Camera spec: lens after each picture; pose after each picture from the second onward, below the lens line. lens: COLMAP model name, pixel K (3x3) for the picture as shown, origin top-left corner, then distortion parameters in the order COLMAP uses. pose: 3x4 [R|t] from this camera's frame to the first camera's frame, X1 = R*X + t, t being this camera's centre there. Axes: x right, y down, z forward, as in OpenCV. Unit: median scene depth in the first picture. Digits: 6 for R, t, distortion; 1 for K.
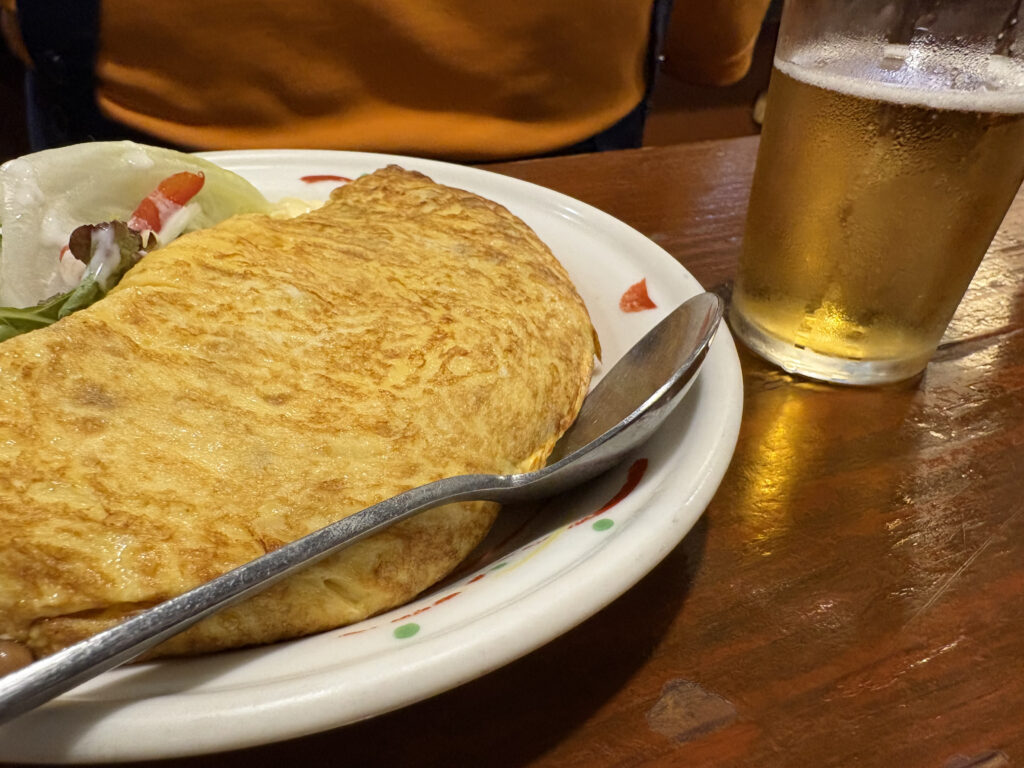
lens RADIAL K [[775.9, 0, 450.1], [0, 775.9, 400.3], [0, 0, 1]] dist [0.006715, -0.002001]
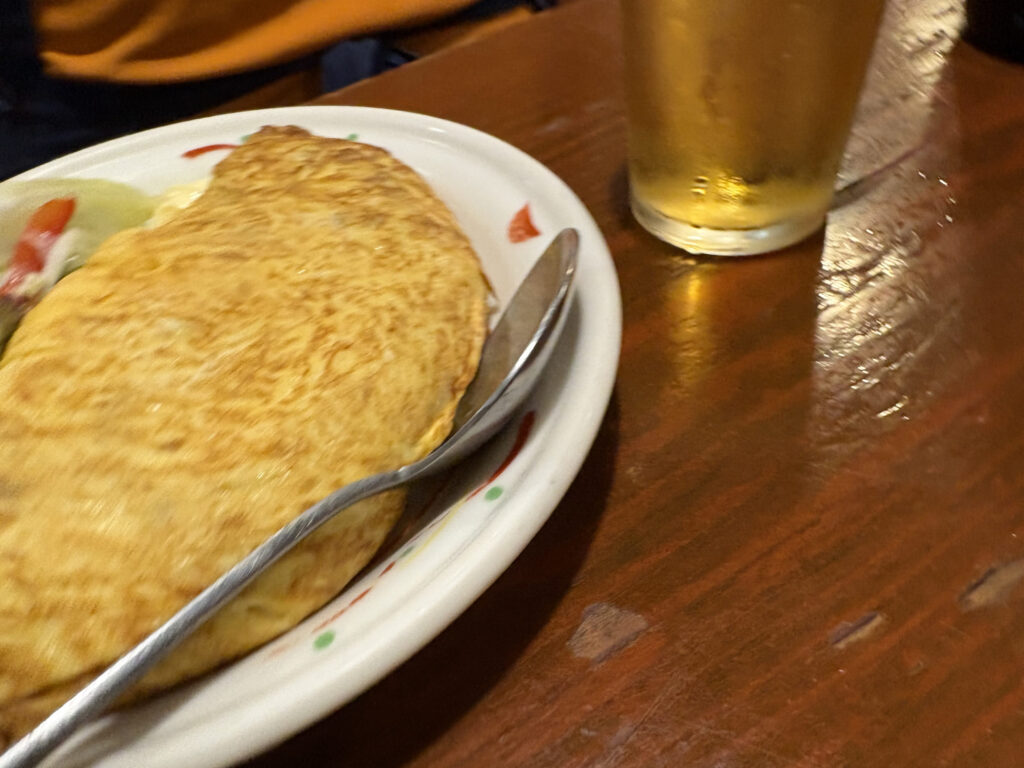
lens RADIAL K [[775.9, 0, 450.1], [0, 775.9, 400.3], [0, 0, 1]] dist [0.006715, -0.002001]
pose [[0.975658, -0.217740, -0.026081, 0.167680], [0.219019, 0.961530, 0.165803, -0.135665], [-0.011024, -0.167479, 0.985814, -0.037449]]
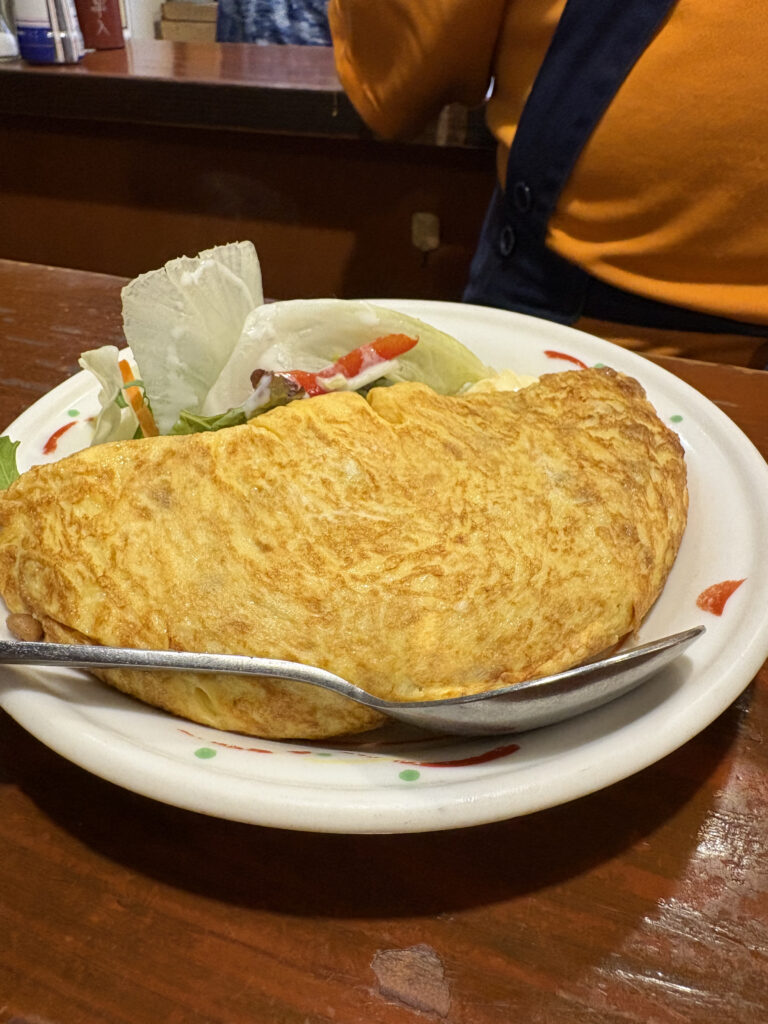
lens RADIAL K [[781.0, 0, 384.5], [0, 781.0, 469.2], [0, 0, 1]] dist [0.004583, -0.000416]
pose [[0.740264, 0.361226, -0.567032, 0.555283], [-0.366253, 0.923938, 0.110445, -0.302759], [0.563798, 0.125918, 0.816258, 0.017541]]
